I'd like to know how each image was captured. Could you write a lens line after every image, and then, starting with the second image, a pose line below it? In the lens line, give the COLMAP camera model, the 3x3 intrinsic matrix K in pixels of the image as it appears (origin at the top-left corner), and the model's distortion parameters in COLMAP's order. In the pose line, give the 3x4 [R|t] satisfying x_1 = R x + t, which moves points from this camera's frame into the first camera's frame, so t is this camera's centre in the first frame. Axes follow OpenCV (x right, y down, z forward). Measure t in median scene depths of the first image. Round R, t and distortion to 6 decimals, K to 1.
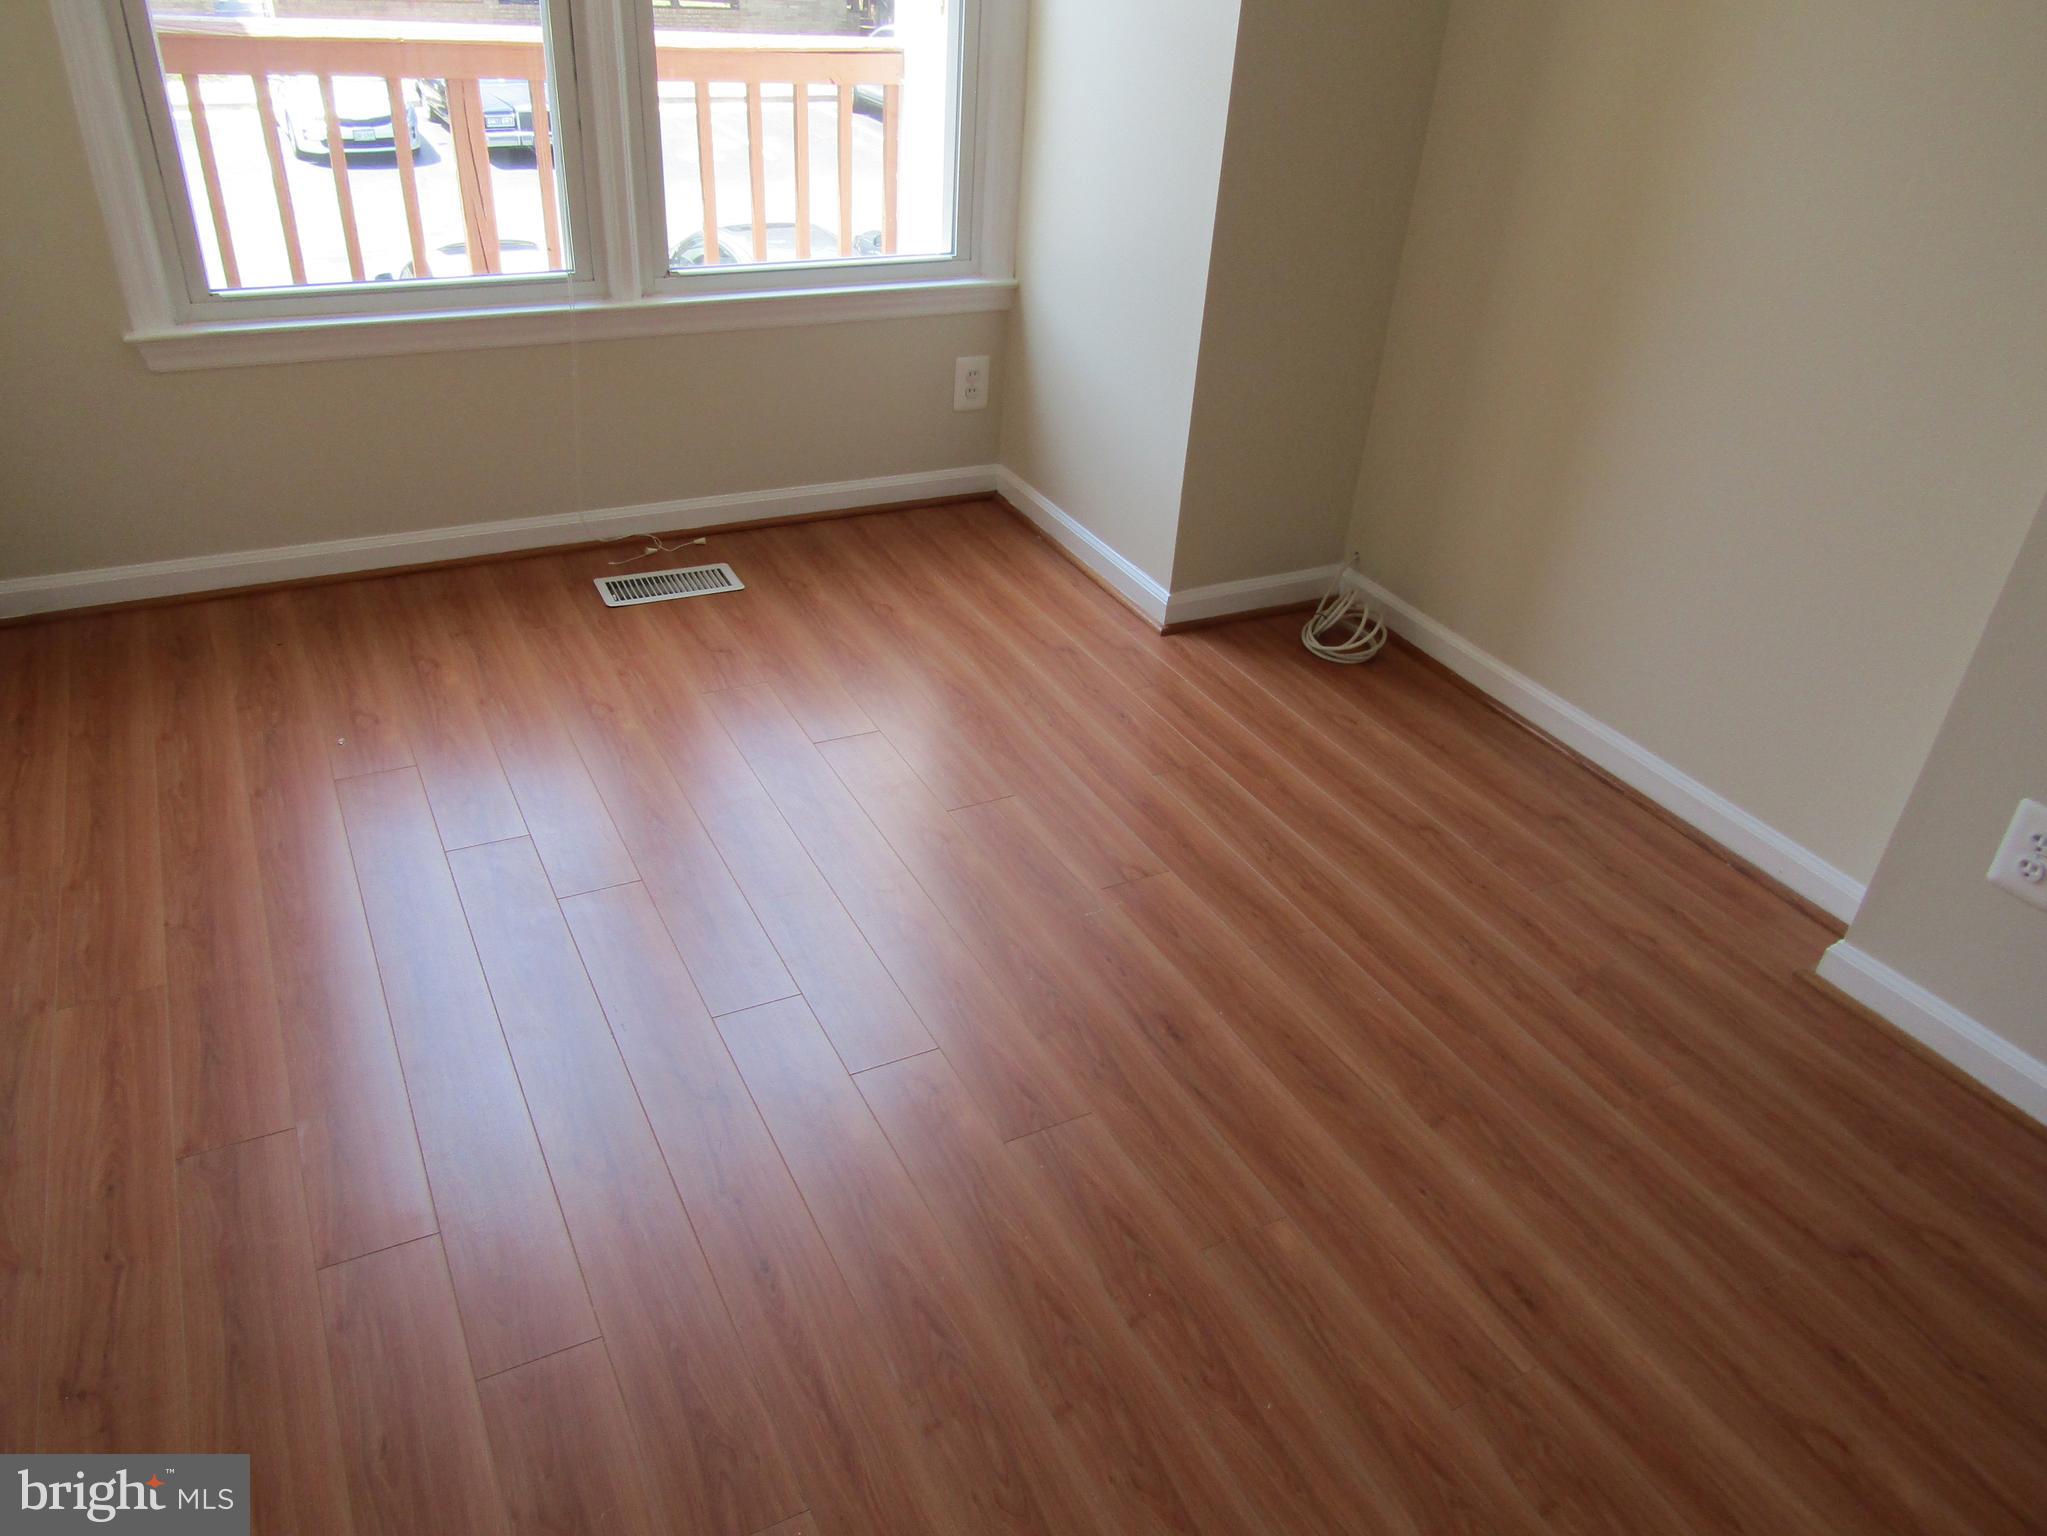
lens RADIAL K [[1456.9, 0, 1020.3], [0, 1456.9, 772.5], [0, 0, 1]] dist [-0.008698, 0.006659]
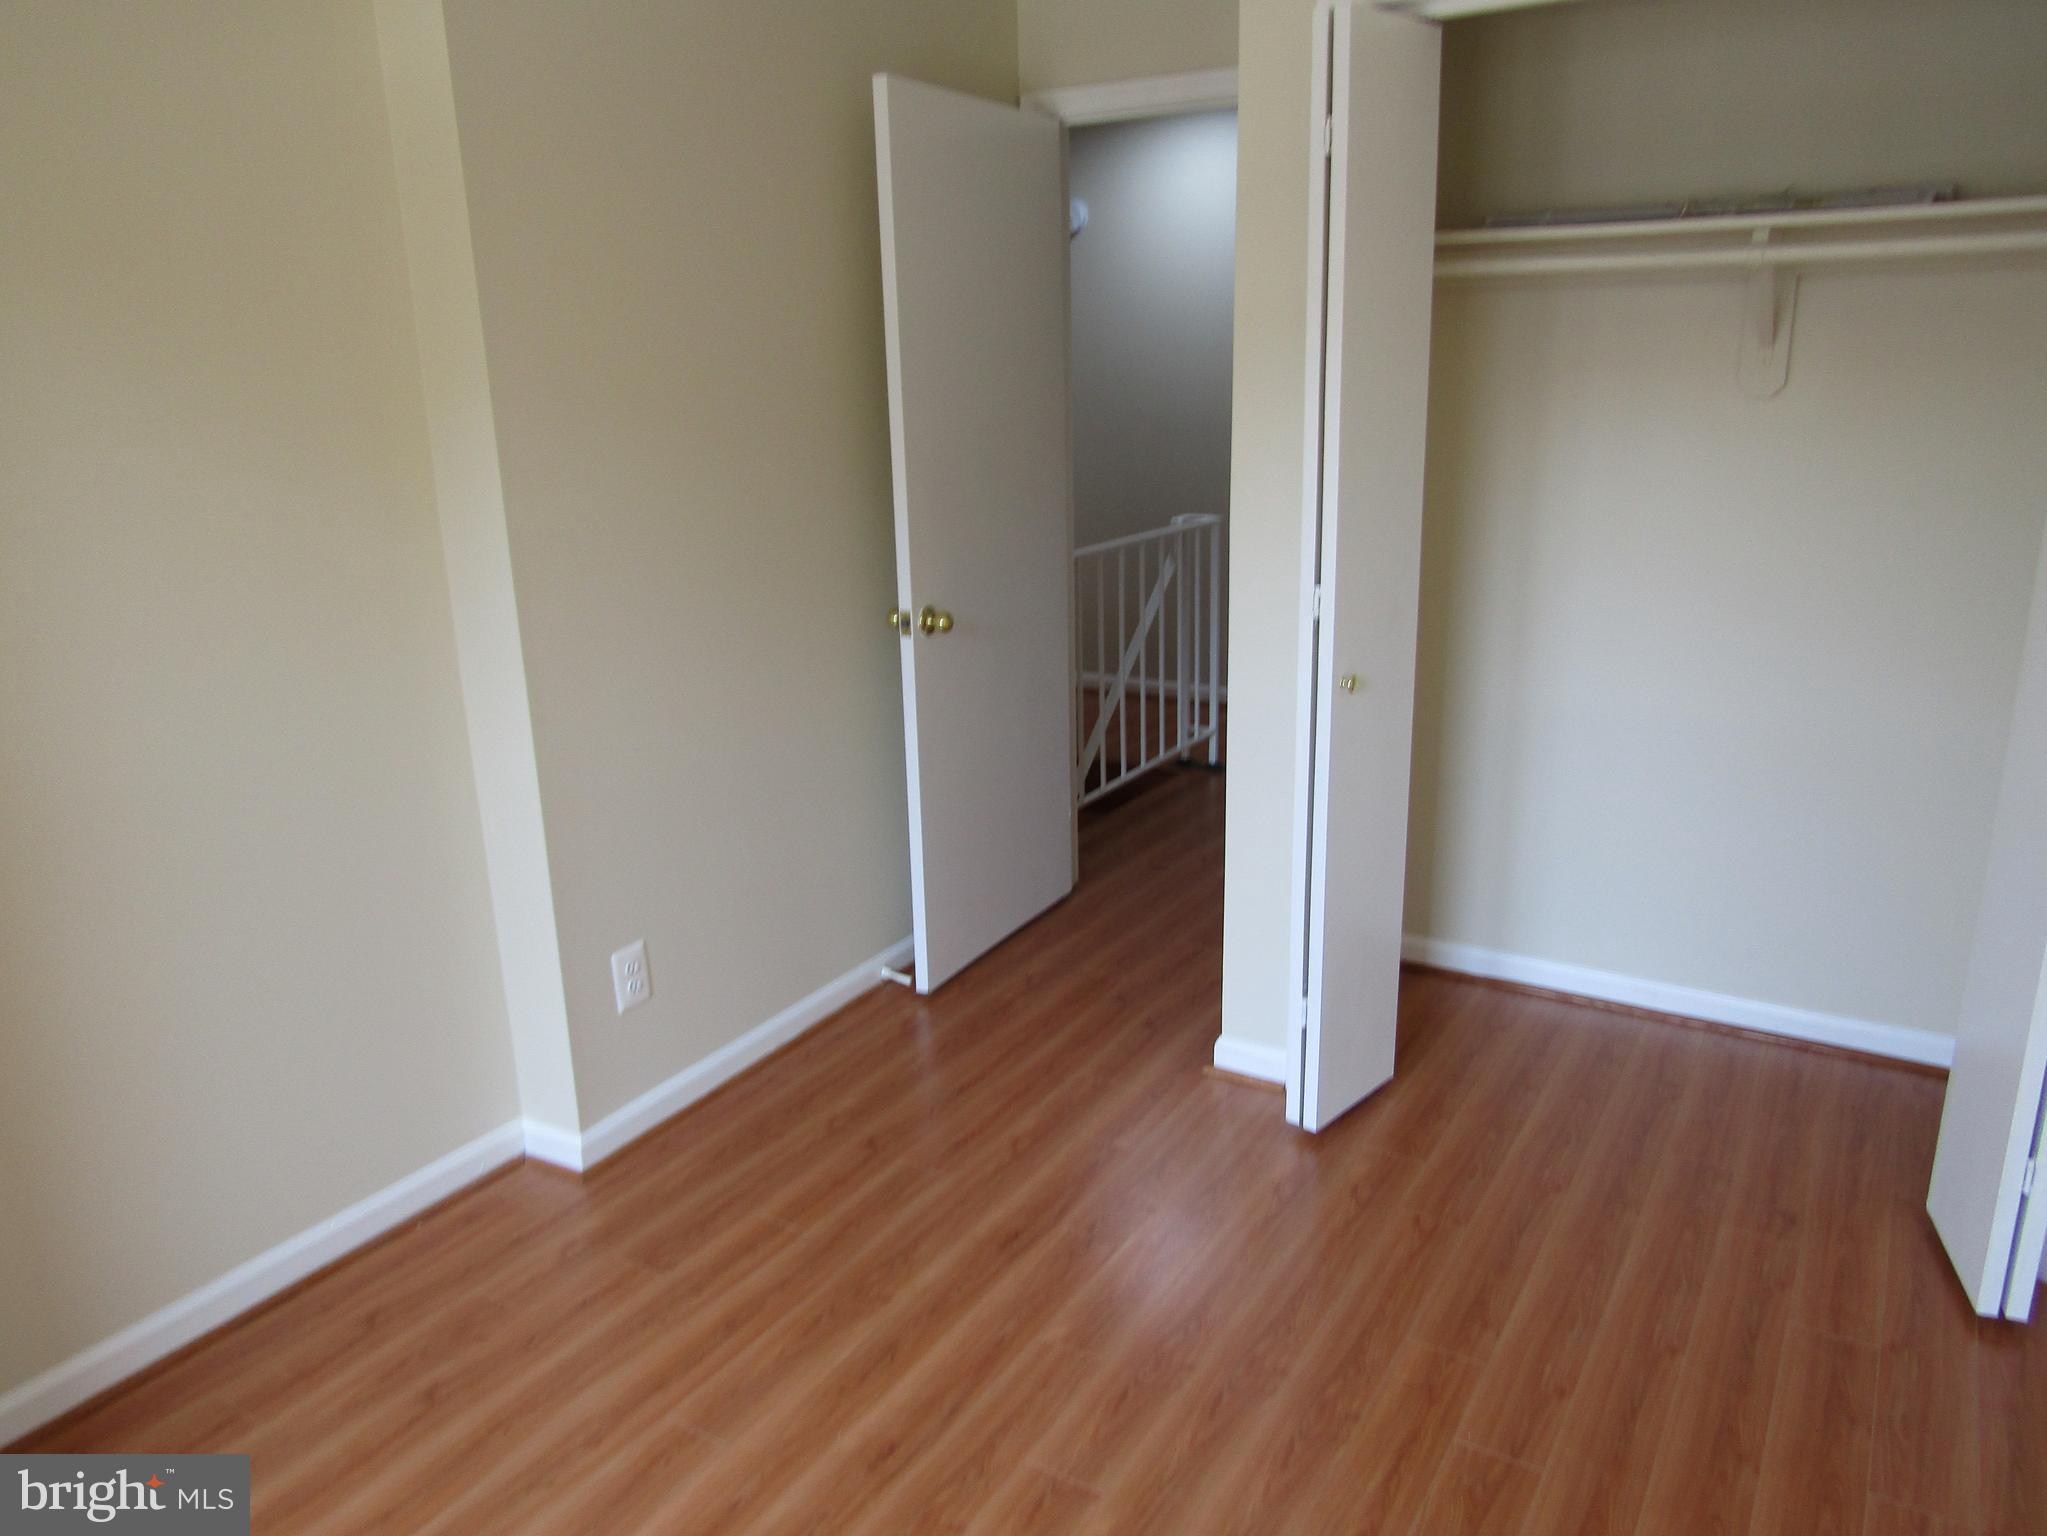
lens RADIAL K [[1456.9, 0, 1028.1], [0, 1456.9, 774.4], [0, 0, 1]] dist [-0.008698, 0.006659]
pose [[-0.508794, -0.290378, 0.810438, -0.594716], [0.441819, 0.719889, 0.535309, -0.627789], [-0.738867, 0.630429, -0.237981, 0.788208]]
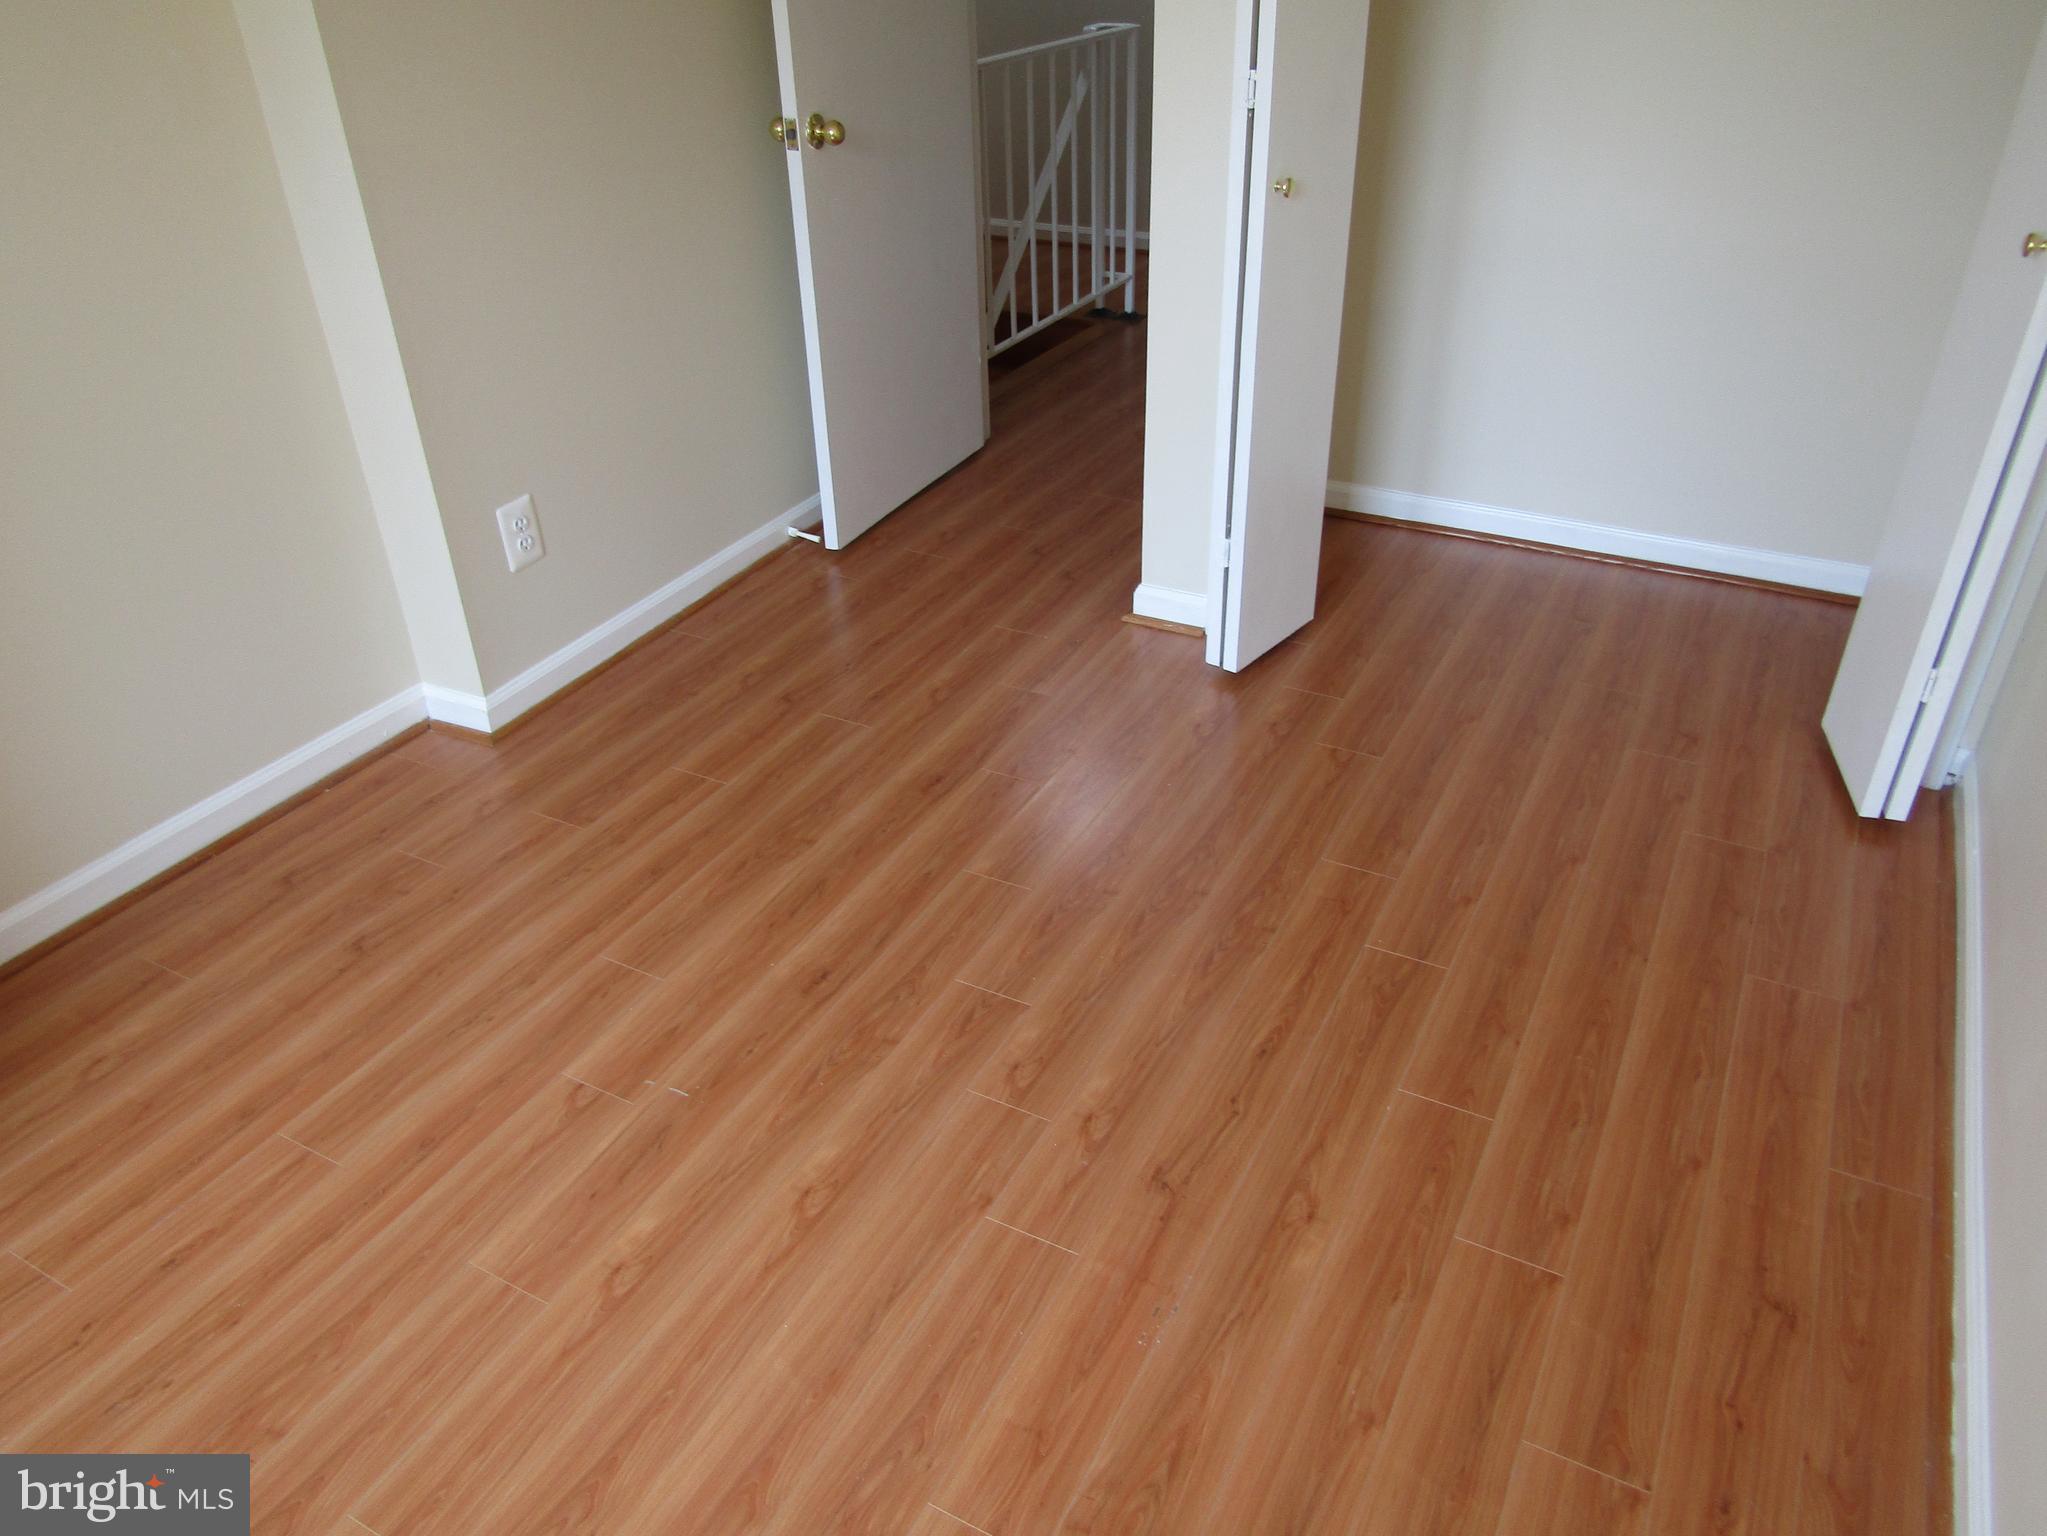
lens RADIAL K [[1456.9, 0, 1030.0], [0, 1456.9, 773.2], [0, 0, 1]] dist [-0.008698, 0.006659]
pose [[-0.564335, -0.485143, 0.667954, -0.571157], [0.417088, 0.530695, 0.737835, -0.575079], [-0.712435, 0.694982, -0.097142, 0.808656]]
